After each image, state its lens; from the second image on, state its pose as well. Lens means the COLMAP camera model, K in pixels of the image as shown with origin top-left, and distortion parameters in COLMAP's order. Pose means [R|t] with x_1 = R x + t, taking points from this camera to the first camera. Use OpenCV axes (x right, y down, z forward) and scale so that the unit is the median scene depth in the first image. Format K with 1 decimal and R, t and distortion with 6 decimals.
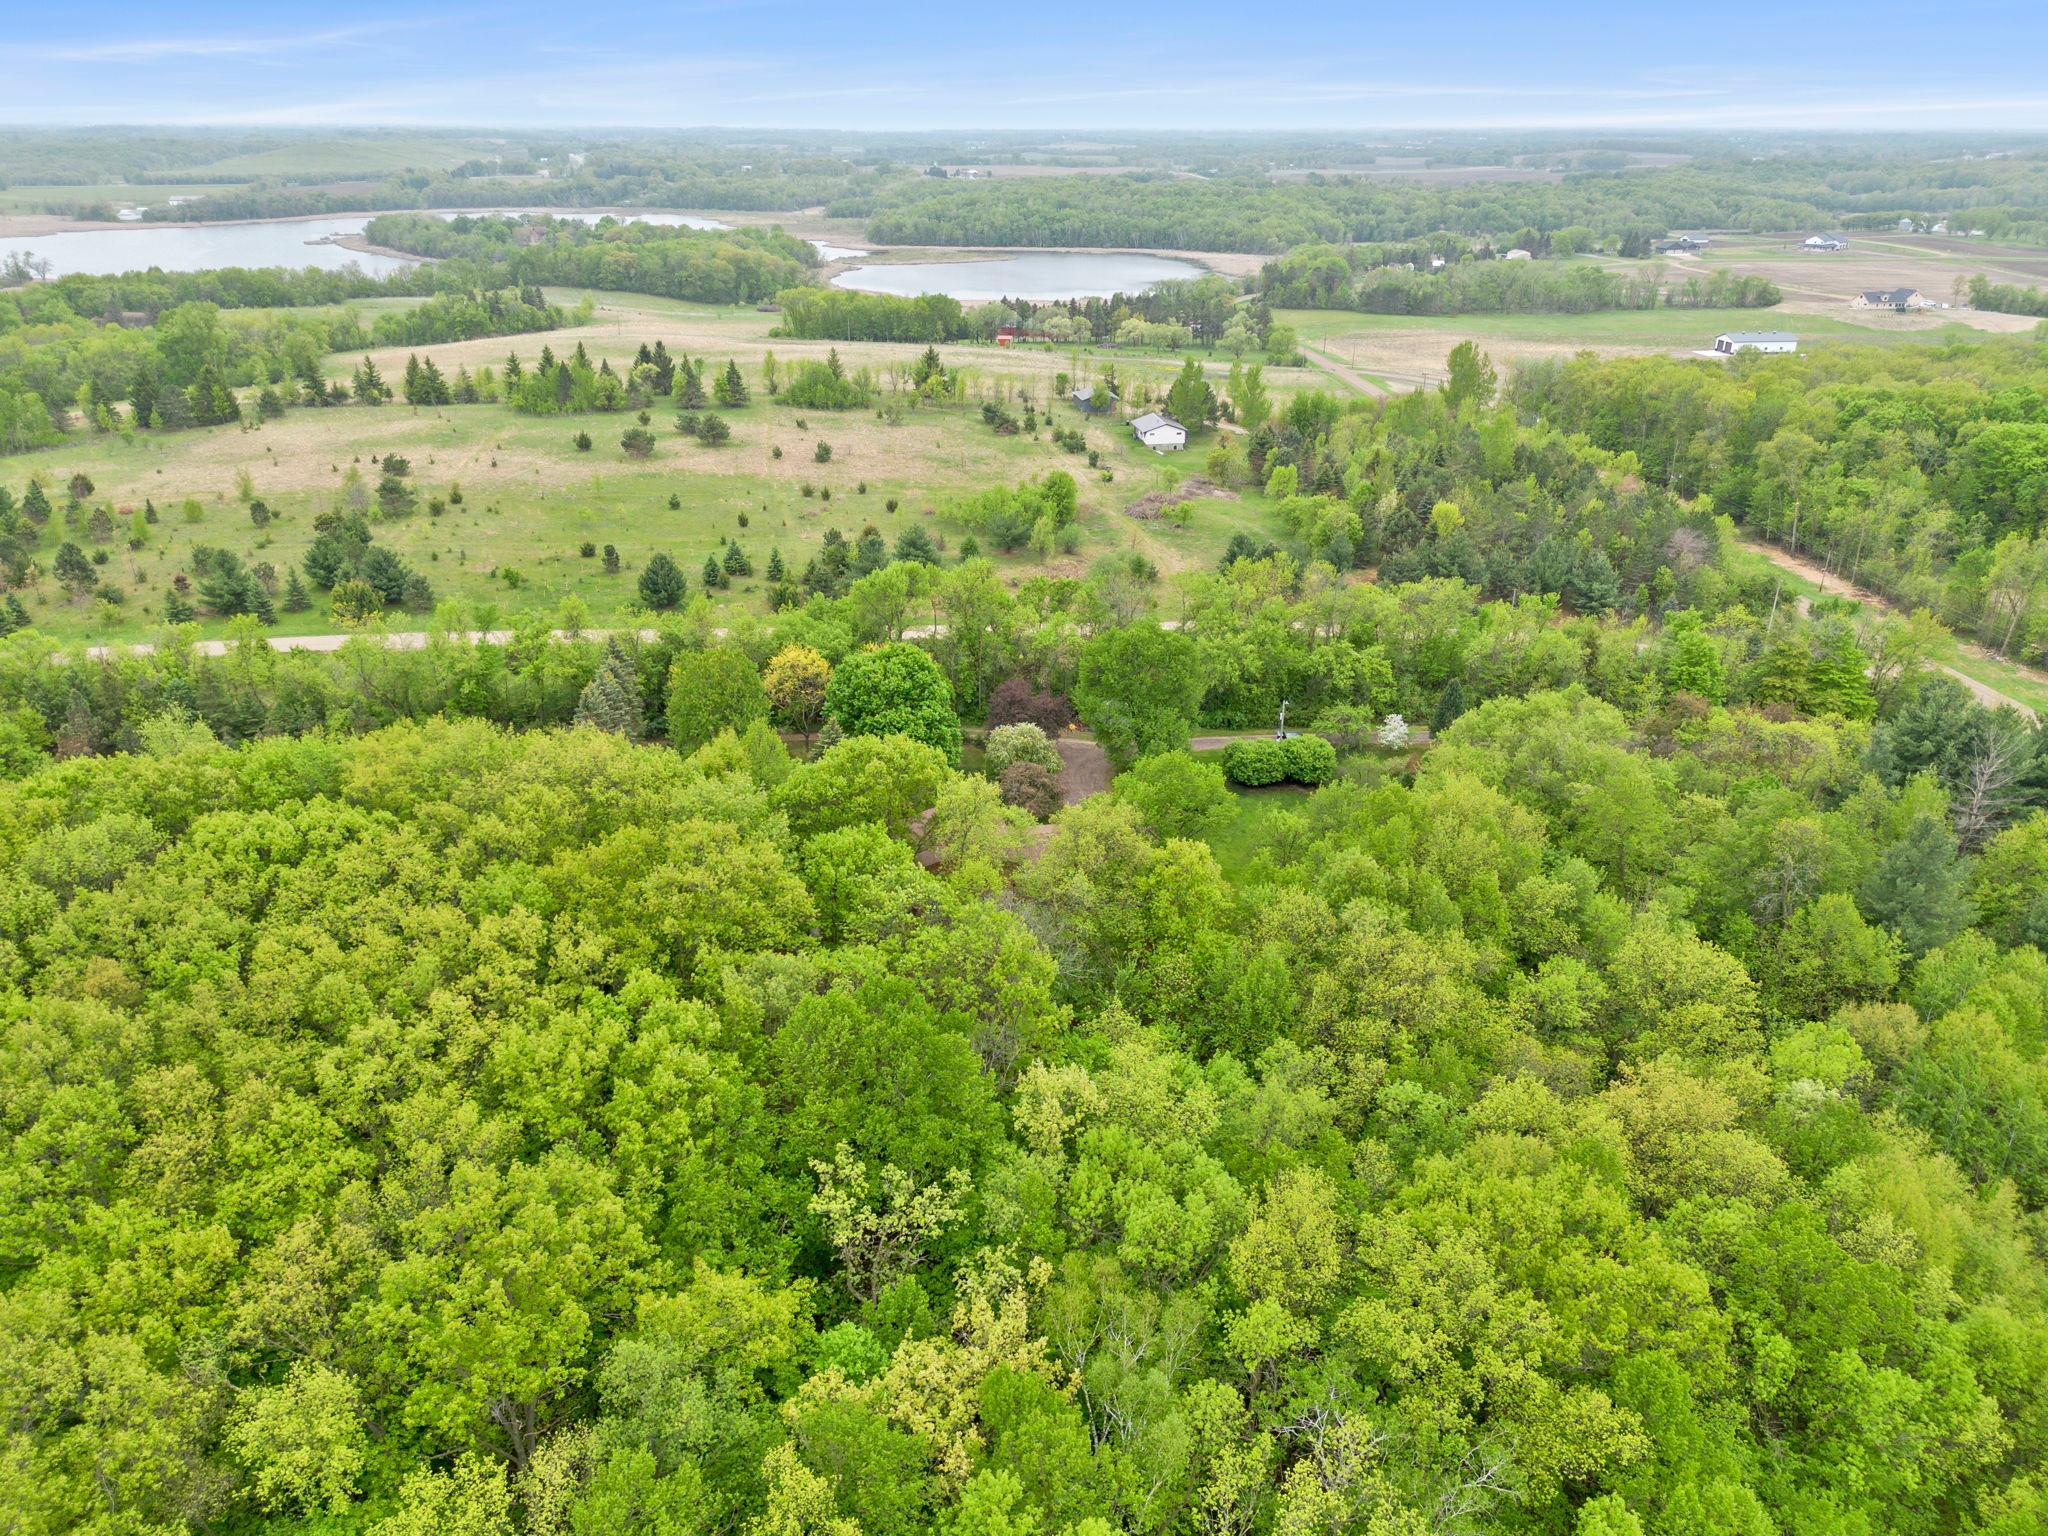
lens RADIAL K [[1477.1, 0, 1038.2], [0, 1477.1, 773.4], [0, 0, 1]] dist [0.070303, -0.055595]
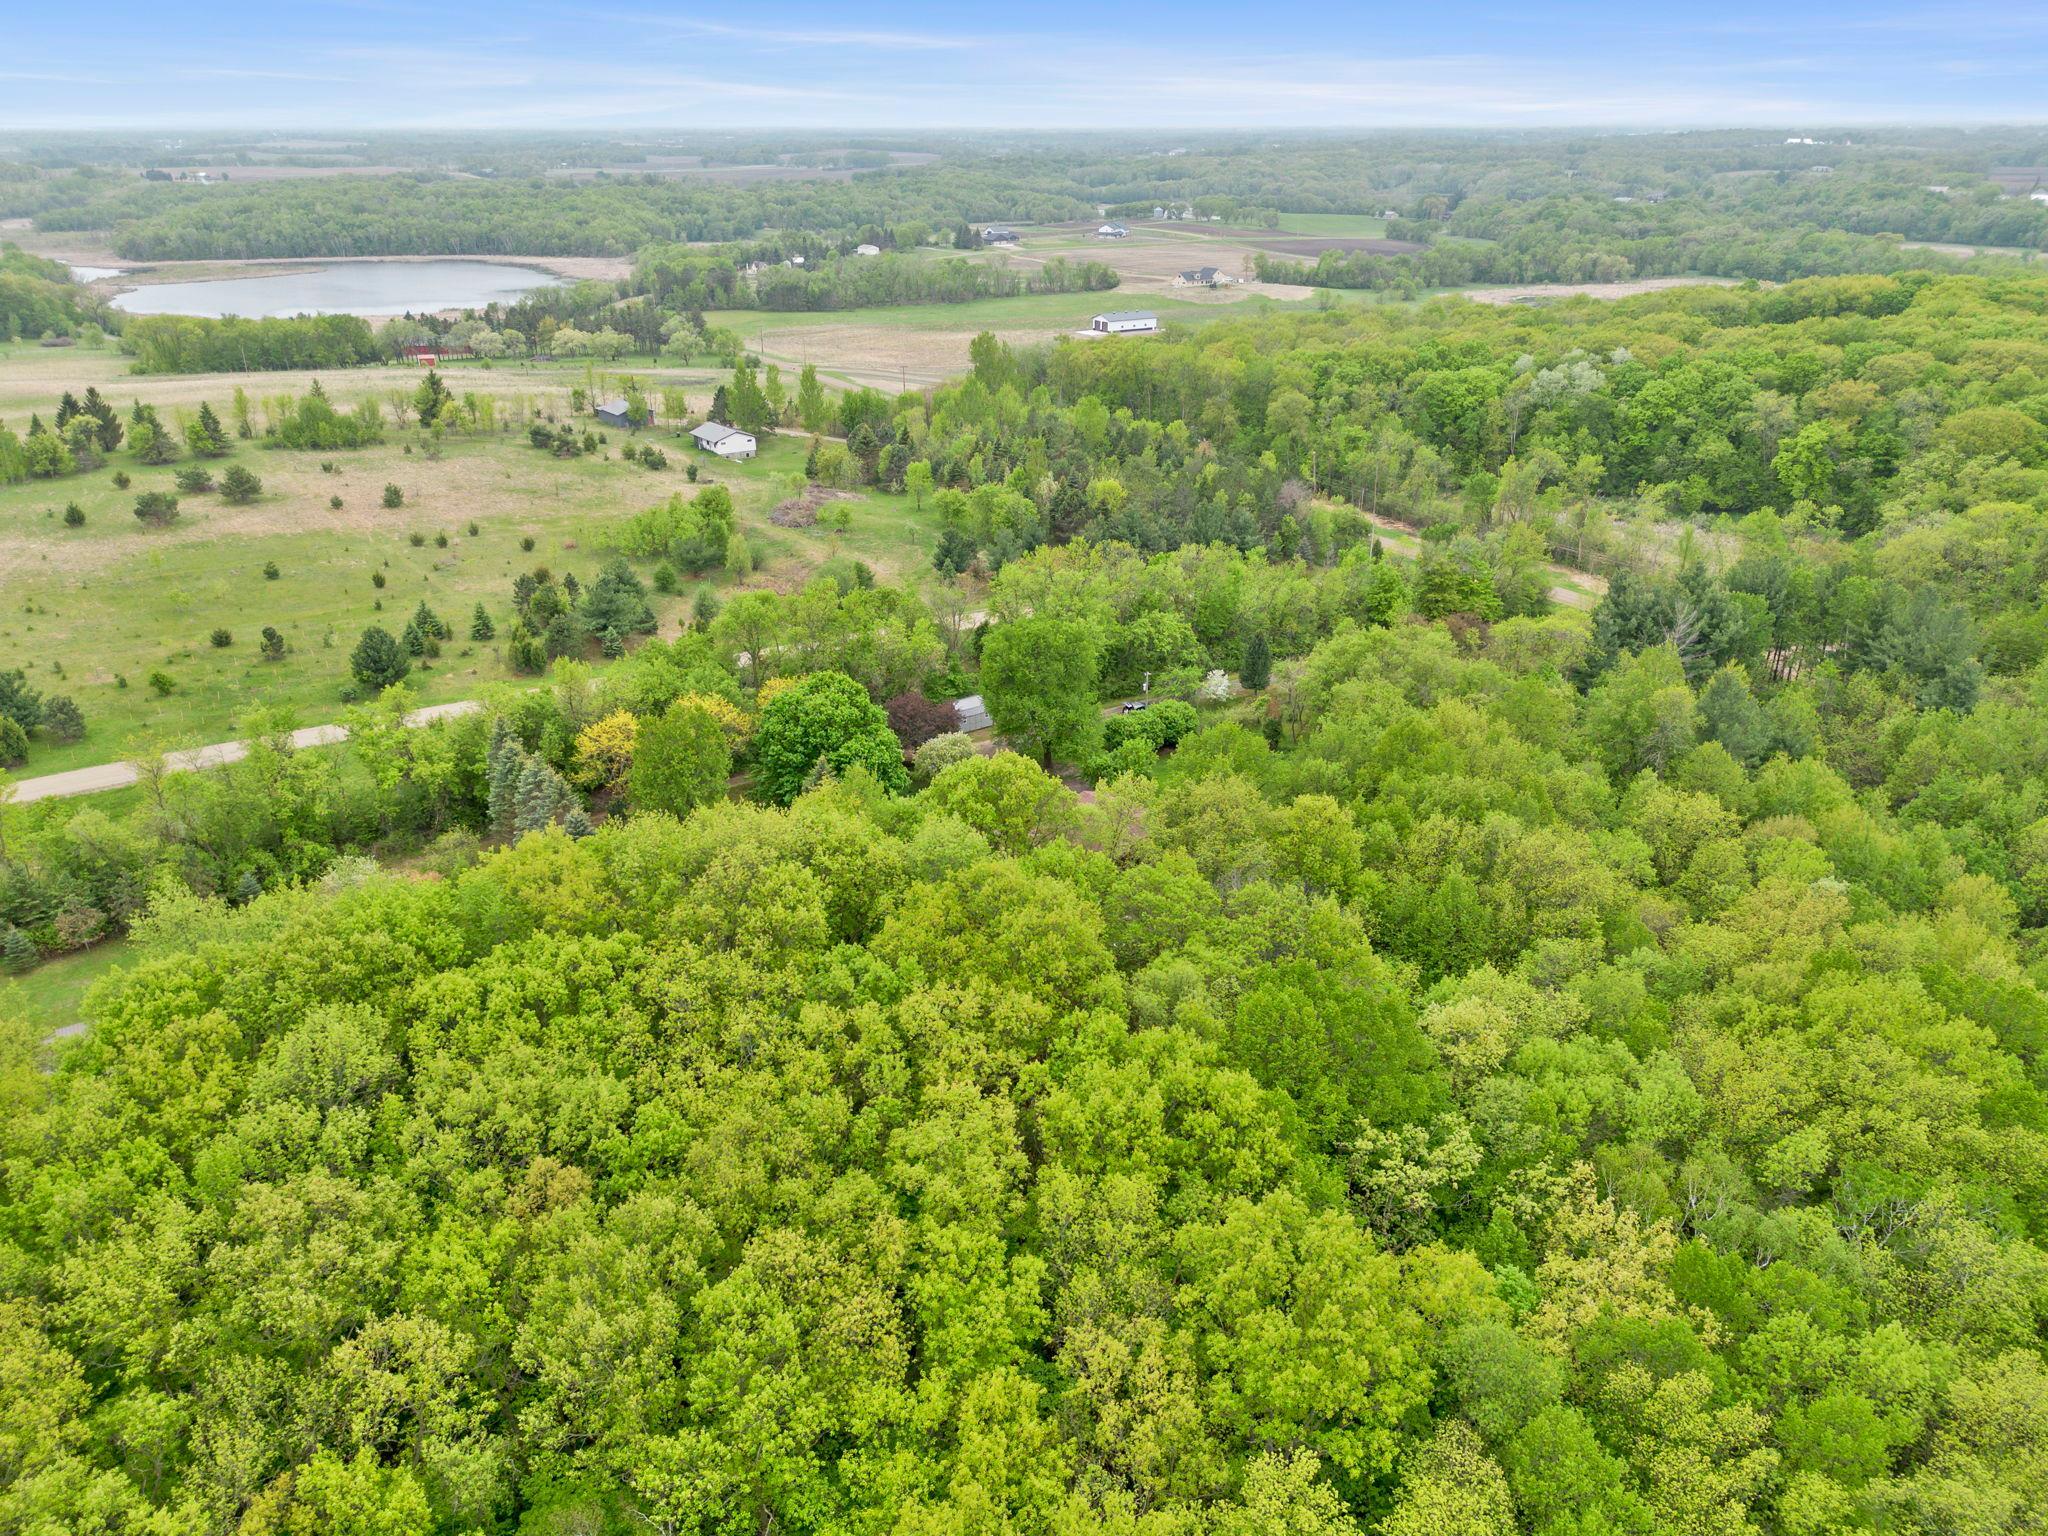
lens RADIAL K [[1477.1, 0, 1038.2], [0, 1477.1, 773.4], [0, 0, 1]] dist [0.070303, -0.055595]
pose [[0.894308, -0.185034, 0.407400, -0.163938], [0.184650, 0.981963, 0.040653, -0.016414], [-0.407574, 0.038870, 0.912344, 0.031303]]
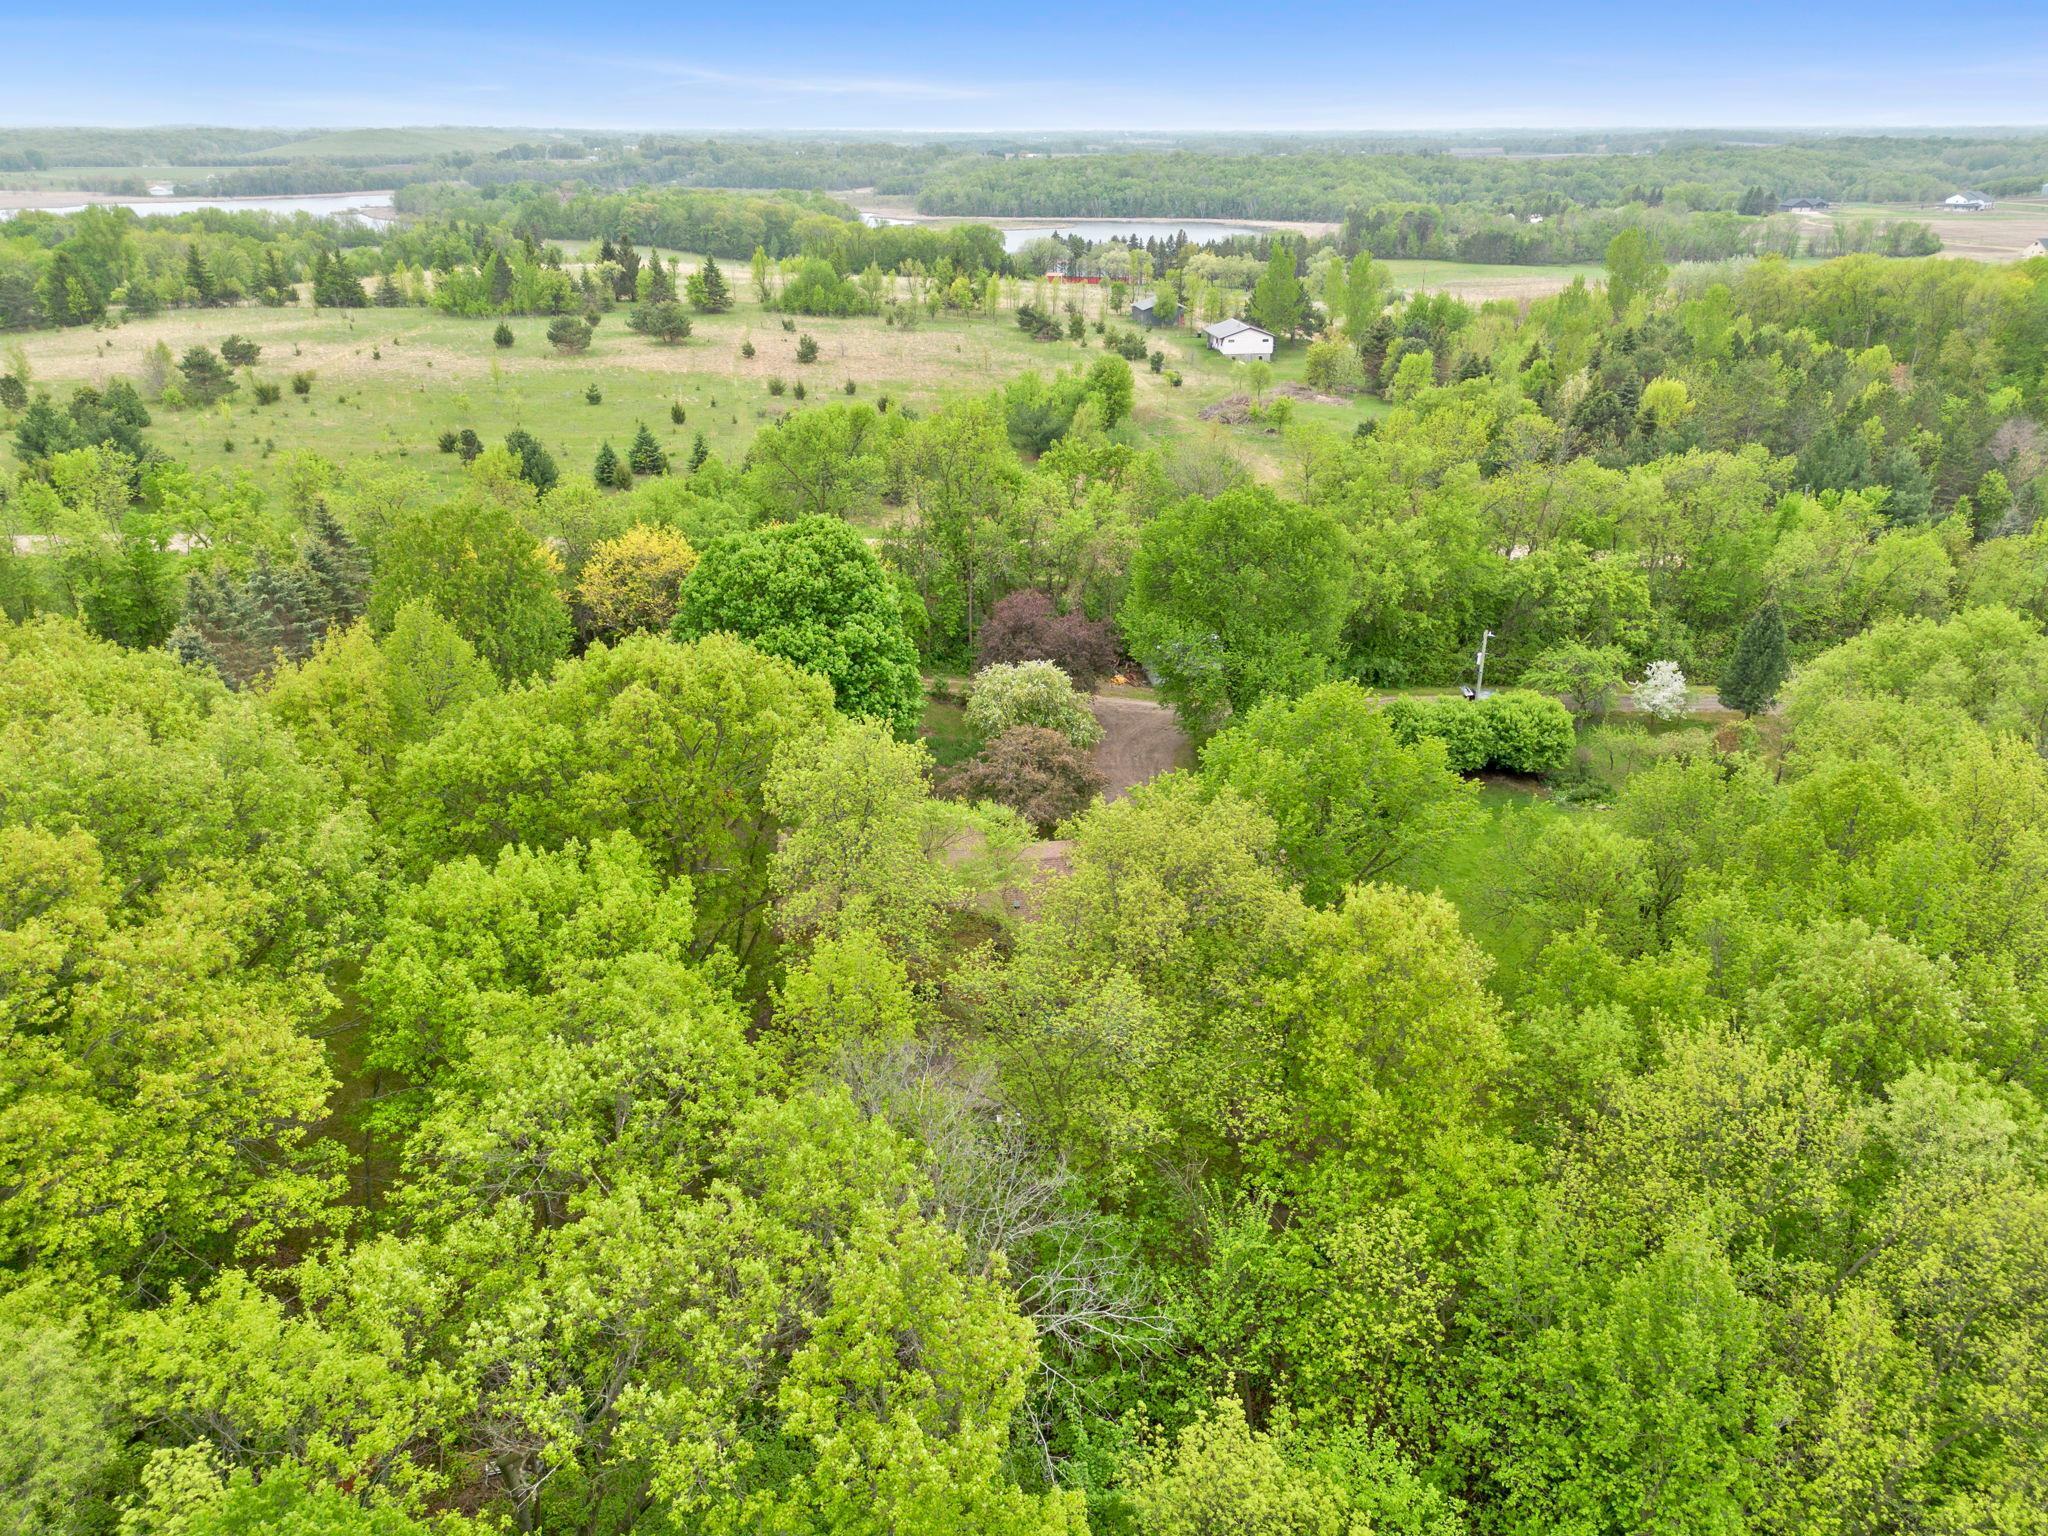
lens RADIAL K [[1477.1, 0, 1038.2], [0, 1477.1, 773.4], [0, 0, 1]] dist [0.070303, -0.055595]
pose [[0.999222, 0.013004, -0.037225, 0.006184], [-0.013171, 0.999904, -0.004240, 0.005390], [0.037166, 0.004727, 0.999298, 0.192964]]
